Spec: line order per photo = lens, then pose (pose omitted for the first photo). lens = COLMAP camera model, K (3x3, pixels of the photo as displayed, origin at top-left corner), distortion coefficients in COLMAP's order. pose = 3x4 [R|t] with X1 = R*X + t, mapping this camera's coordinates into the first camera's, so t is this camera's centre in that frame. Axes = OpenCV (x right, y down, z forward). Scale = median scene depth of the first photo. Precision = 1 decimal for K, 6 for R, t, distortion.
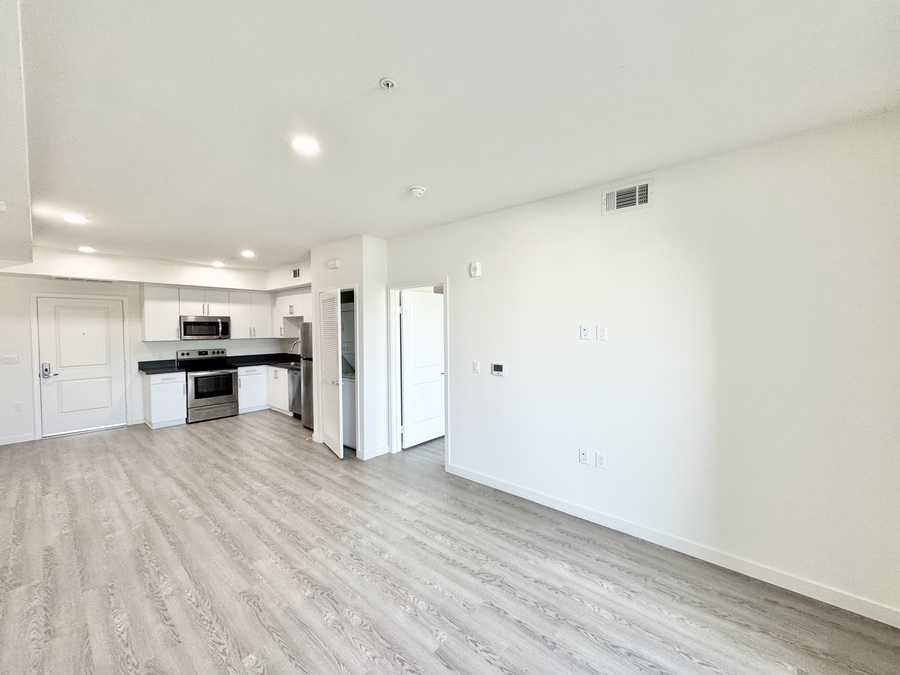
lens RADIAL K [[360.8, 0, 454.0], [0, 360.8, 341.0], [0, 0, 1]] dist [-0.000574, 0.000027]
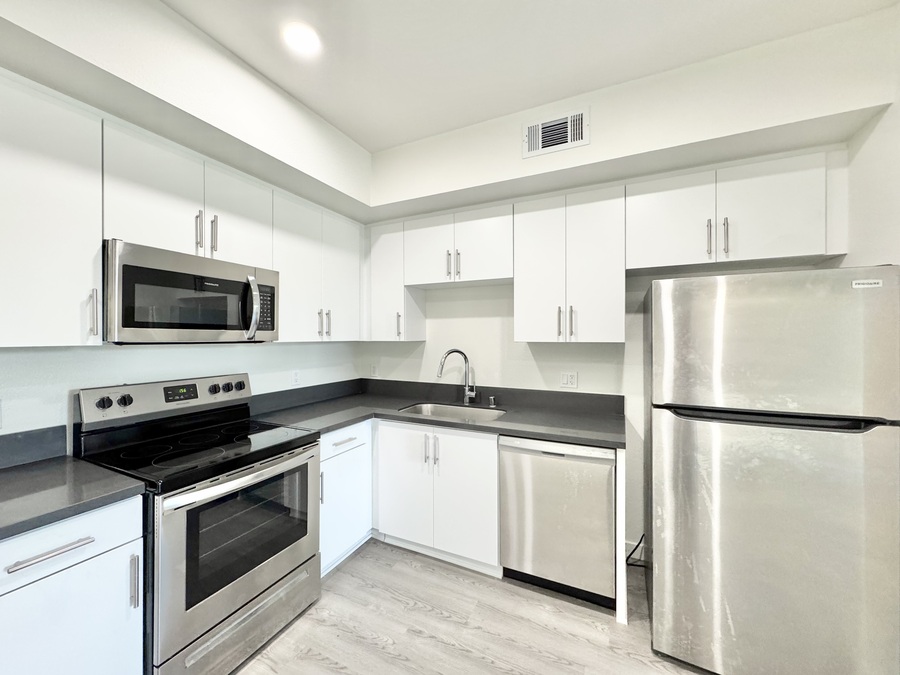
lens RADIAL K [[360.8, 0, 449.1], [0, 360.8, 337.1], [0, 0, 1]] dist [-0.000574, 0.000027]
pose [[0.967645, 0.003613, 0.252291, -0.602410], [0.005233, 0.999395, -0.034384, 0.001484], [-0.252262, 0.034592, 0.967040, 0.720651]]
